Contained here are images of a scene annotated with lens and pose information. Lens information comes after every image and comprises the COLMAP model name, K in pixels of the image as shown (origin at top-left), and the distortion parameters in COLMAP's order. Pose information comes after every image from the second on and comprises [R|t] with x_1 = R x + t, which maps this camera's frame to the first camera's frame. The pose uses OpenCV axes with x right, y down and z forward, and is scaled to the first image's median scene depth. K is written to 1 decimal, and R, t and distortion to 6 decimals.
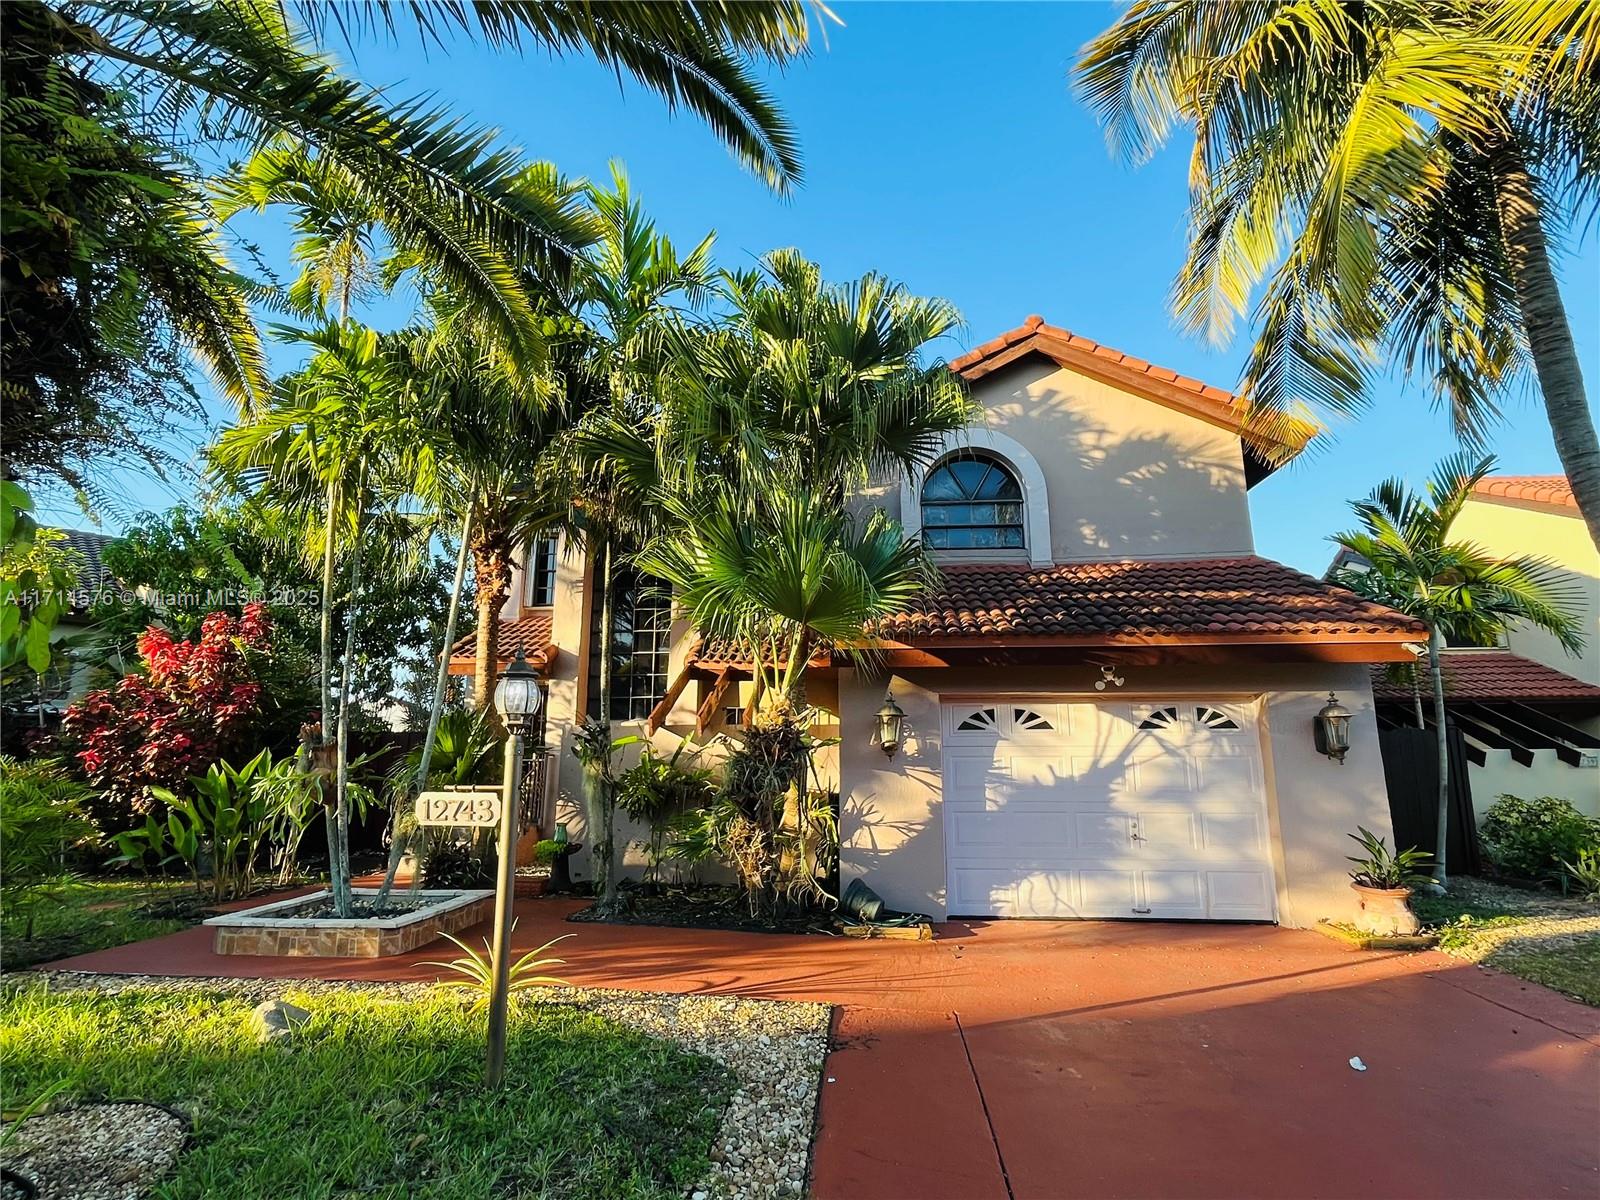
lens RADIAL K [[804.3, 0, 800.0], [0, 804.3, 600.0], [0, 0, 1]] dist [-0.012613, -0.000570]
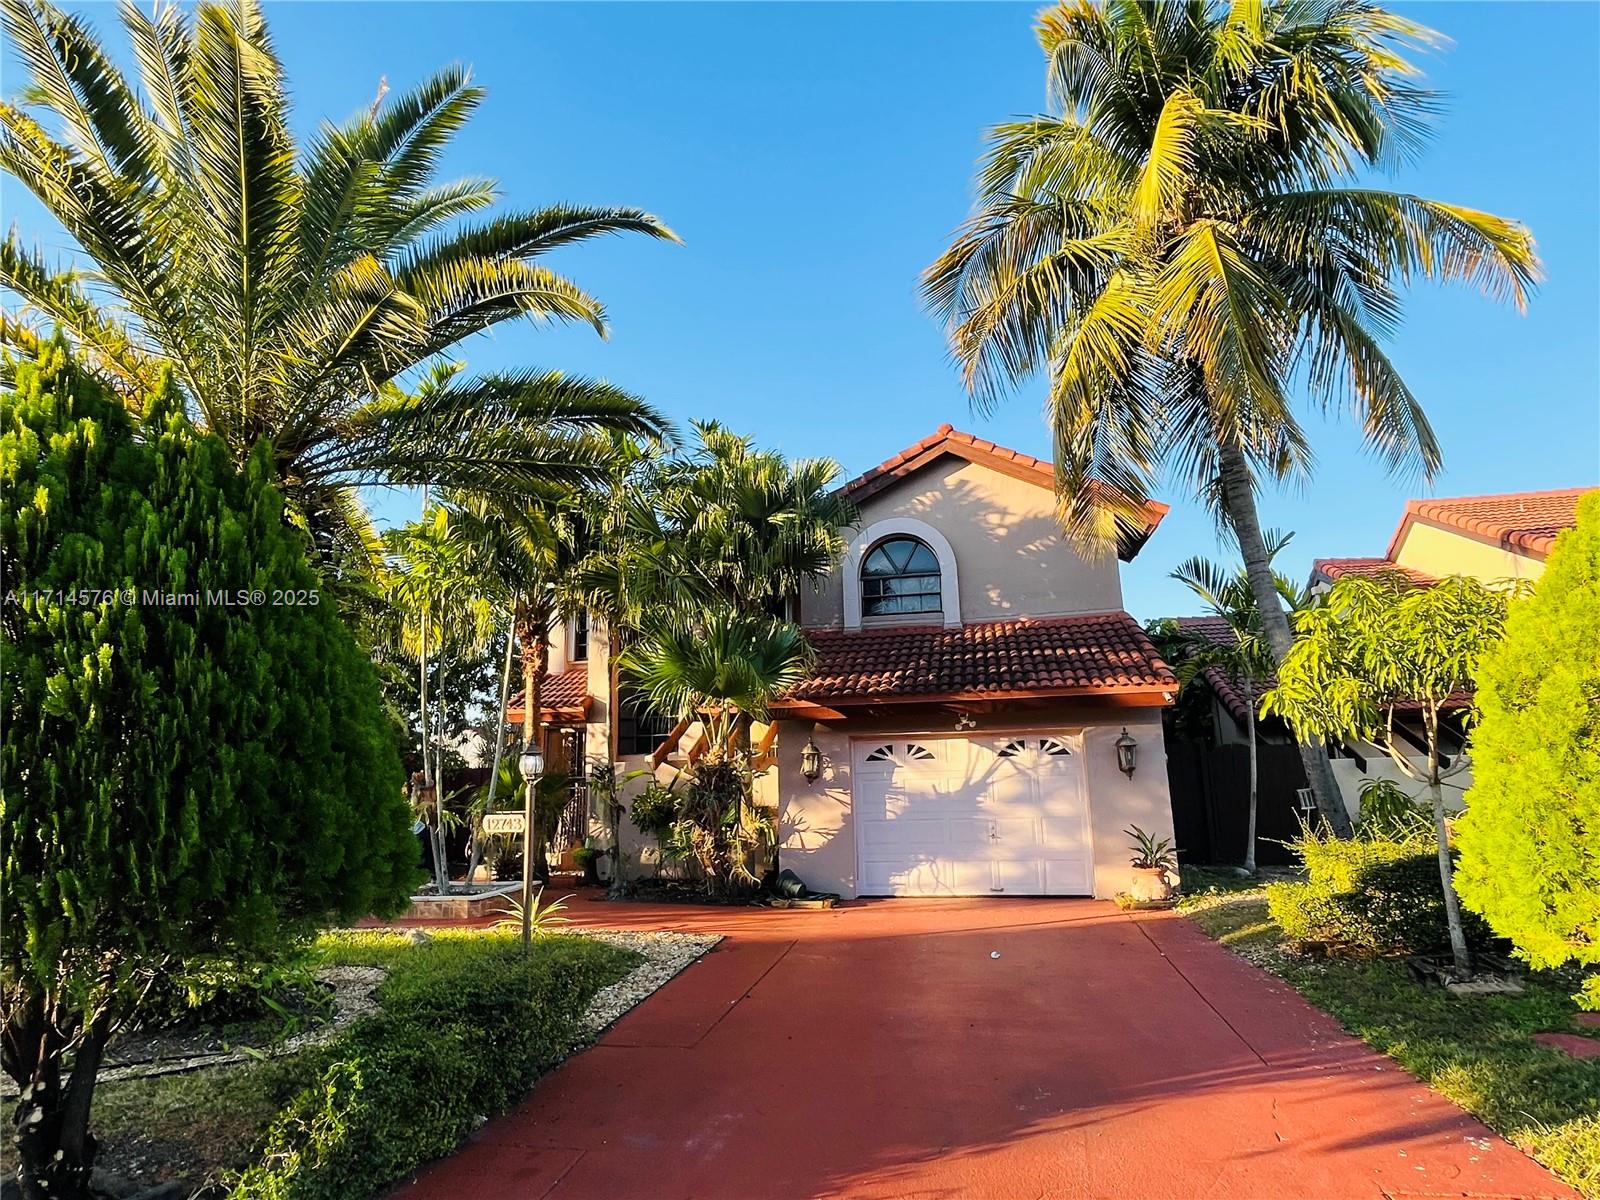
lens RADIAL K [[851.4, 0, 800.0], [0, 851.4, 600.0], [0, 0, 1]] dist [-0.016985, 0.000572]
pose [[0.994767, -0.046581, -0.090933, 0.239198], [0.046217, 0.998913, -0.006102, -0.112542], [0.091119, 0.001867, 0.995838, -0.471898]]
